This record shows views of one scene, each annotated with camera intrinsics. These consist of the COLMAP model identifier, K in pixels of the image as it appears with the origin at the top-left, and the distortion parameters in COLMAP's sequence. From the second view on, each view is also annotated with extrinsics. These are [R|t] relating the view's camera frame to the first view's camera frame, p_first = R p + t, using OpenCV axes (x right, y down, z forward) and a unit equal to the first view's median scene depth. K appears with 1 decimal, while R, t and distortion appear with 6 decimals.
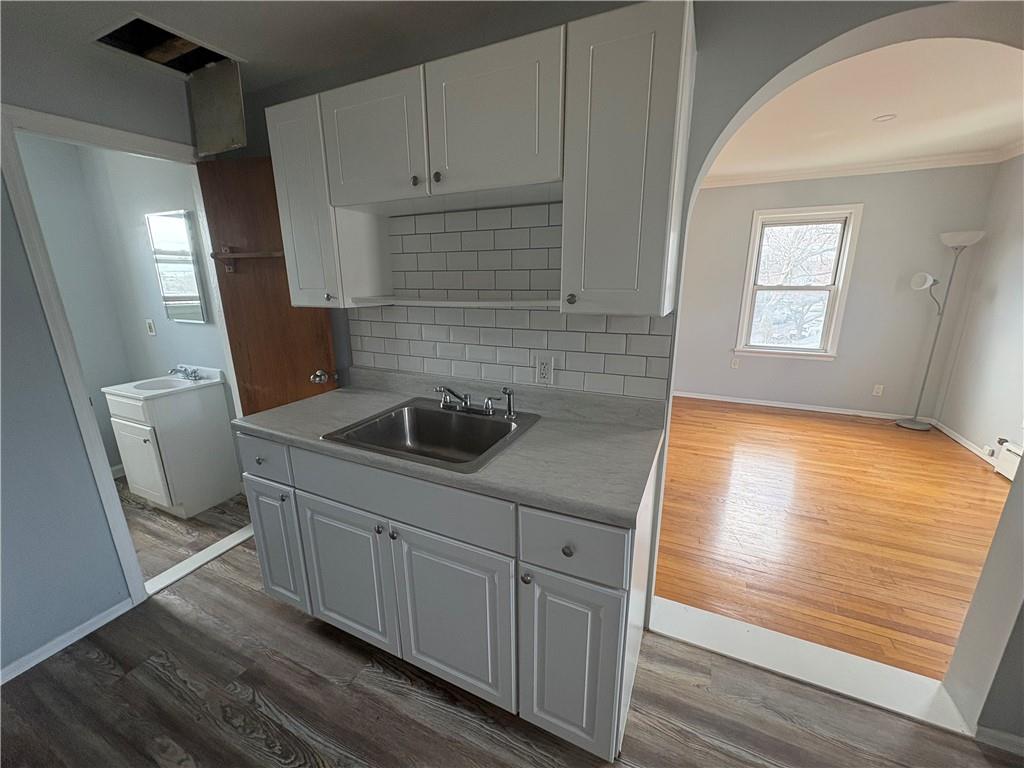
lens RADIAL K [[406.1, 0, 512.0], [0, 406.1, 384.0], [0, 0, 1]] dist [0.000576, 0.000311]
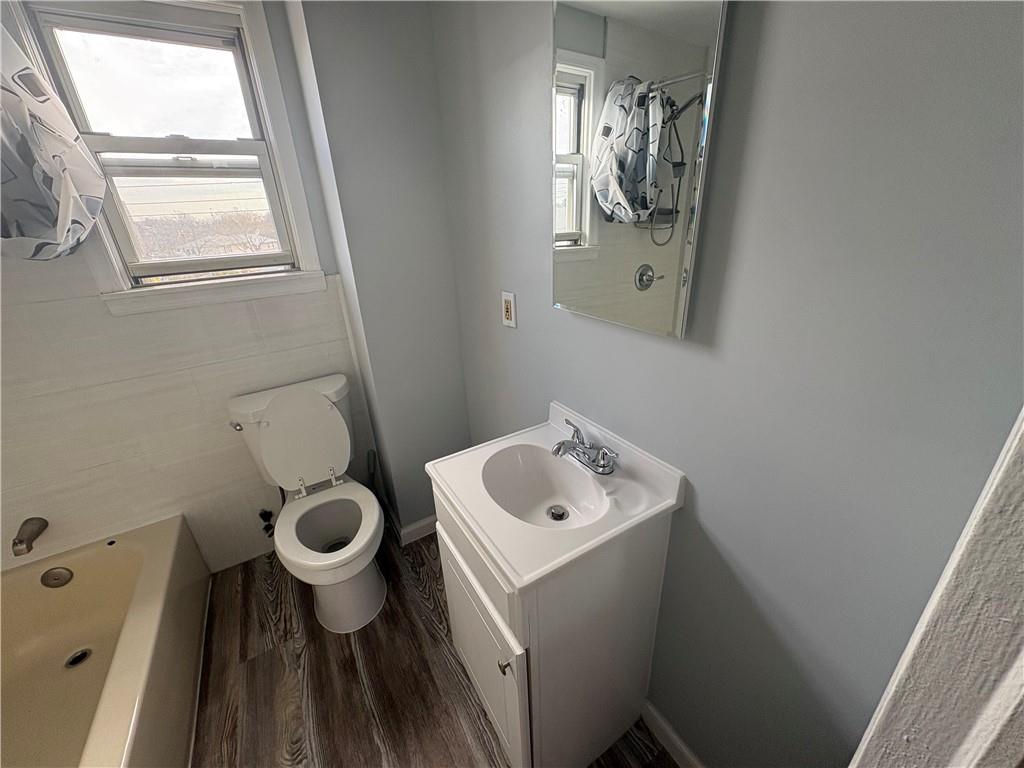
lens RADIAL K [[406.1, 0, 512.0], [0, 406.1, 384.0], [0, 0, 1]] dist [0.000576, 0.000311]
pose [[0.831332, 0.189909, -0.522324, -1.193020], [-0.107720, 0.977045, 0.183792, -0.273181], [0.545238, -0.096528, 0.832705, 1.149041]]
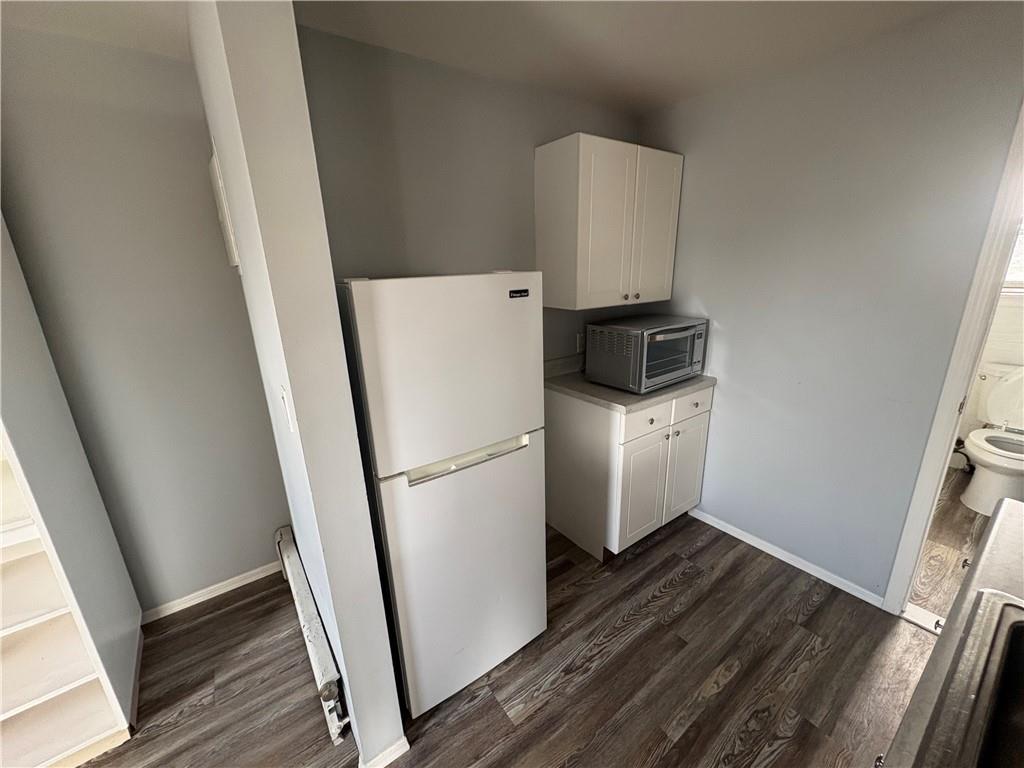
lens RADIAL K [[406.1, 0, 512.0], [0, 406.1, 384.0], [0, 0, 1]] dist [0.000576, 0.000311]
pose [[-0.483187, 0.269744, -0.832928, 0.203111], [-0.190850, 0.896026, 0.400892, -0.193506], [0.854463, 0.352670, -0.381467, 0.540125]]
